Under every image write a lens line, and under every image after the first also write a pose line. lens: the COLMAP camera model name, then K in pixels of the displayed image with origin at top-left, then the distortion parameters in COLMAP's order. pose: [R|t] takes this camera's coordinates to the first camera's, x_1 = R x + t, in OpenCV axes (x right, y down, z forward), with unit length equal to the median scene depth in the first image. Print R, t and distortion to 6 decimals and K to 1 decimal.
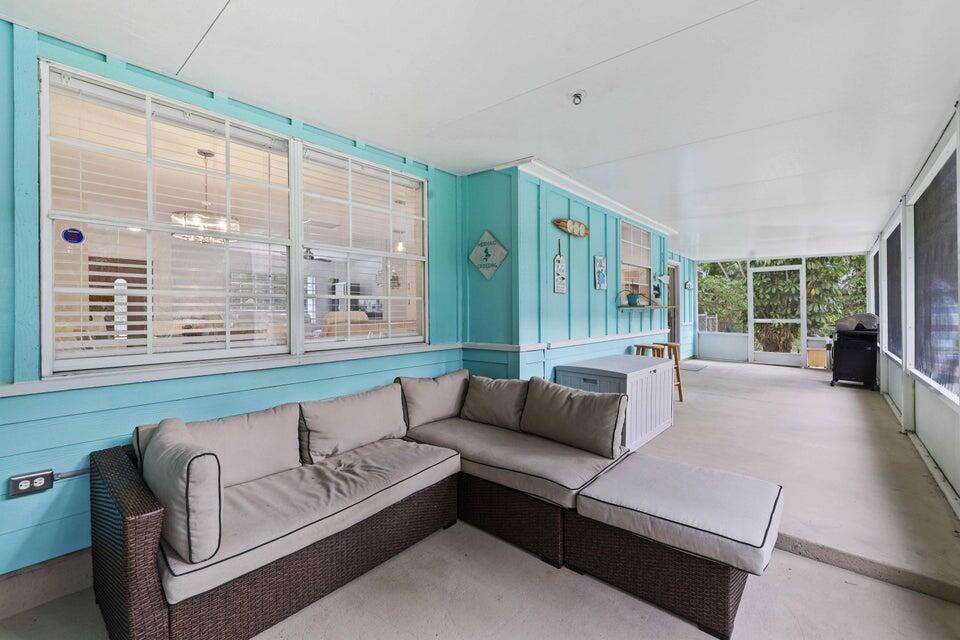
lens RADIAL K [[409.1, 0, 484.0], [0, 409.1, 306.3], [0, 0, 1]] dist [0.000268, -0.000032]
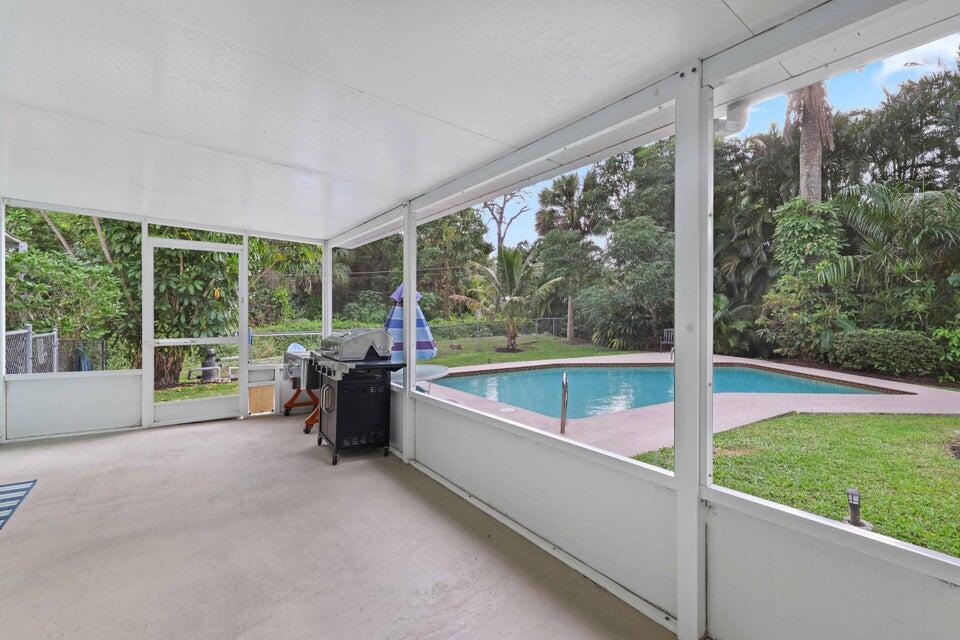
lens RADIAL K [[409.1, 0, 477.7], [0, 409.1, 311.0], [0, 0, 1]] dist [0.000268, -0.000032]
pose [[0.226006, 0.013824, 0.974028, 0.242679], [-0.018463, 0.999780, -0.009906, -0.006063], [-0.973951, -0.015745, 0.226211, 0.470244]]
